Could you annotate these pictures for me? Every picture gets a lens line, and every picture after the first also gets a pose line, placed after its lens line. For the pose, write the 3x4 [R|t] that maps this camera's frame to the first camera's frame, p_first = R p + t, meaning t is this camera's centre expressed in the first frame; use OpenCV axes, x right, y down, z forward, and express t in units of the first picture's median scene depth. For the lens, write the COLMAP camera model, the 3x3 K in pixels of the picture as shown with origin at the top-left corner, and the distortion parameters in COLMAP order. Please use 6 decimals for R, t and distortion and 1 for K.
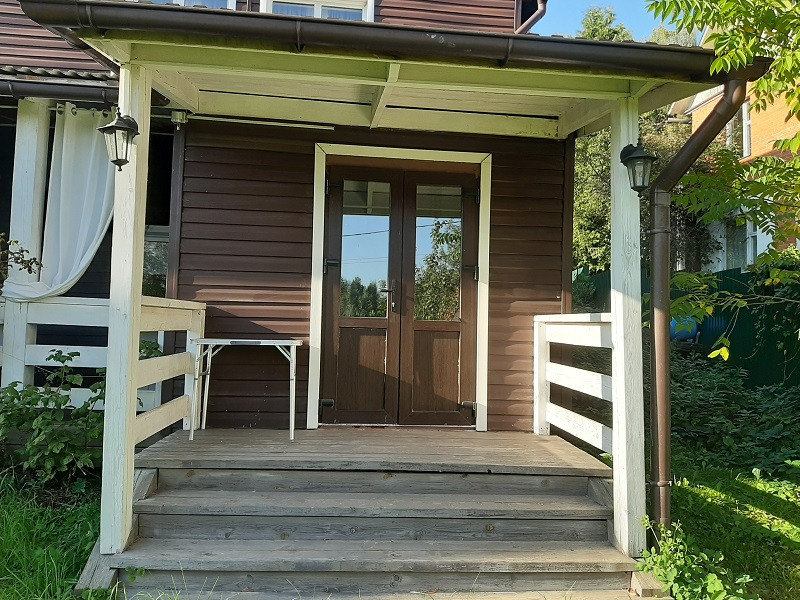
lens RADIAL K [[618.8, 0, 400.0], [0, 618.8, 300.0], [0, 0, 1]] dist [0.059480, -0.000986]
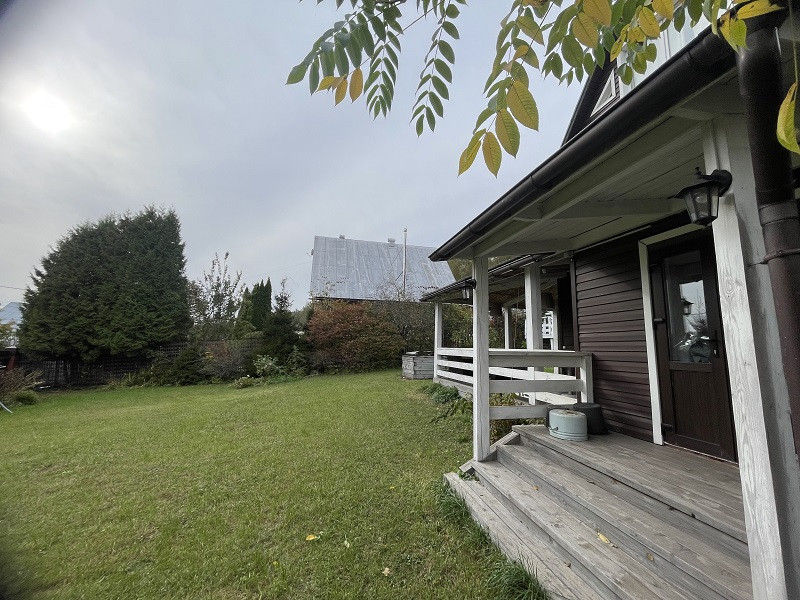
lens RADIAL K [[320.1, 0, 400.0], [0, 320.1, 300.0], [0, 0, 1]] dist [-0.009643, 0.000092]
pose [[0.151652, -0.169903, -0.973722, 0.498384], [0.021593, 0.985450, -0.168587, 0.000389], [0.988198, 0.004541, 0.153115, 0.335114]]
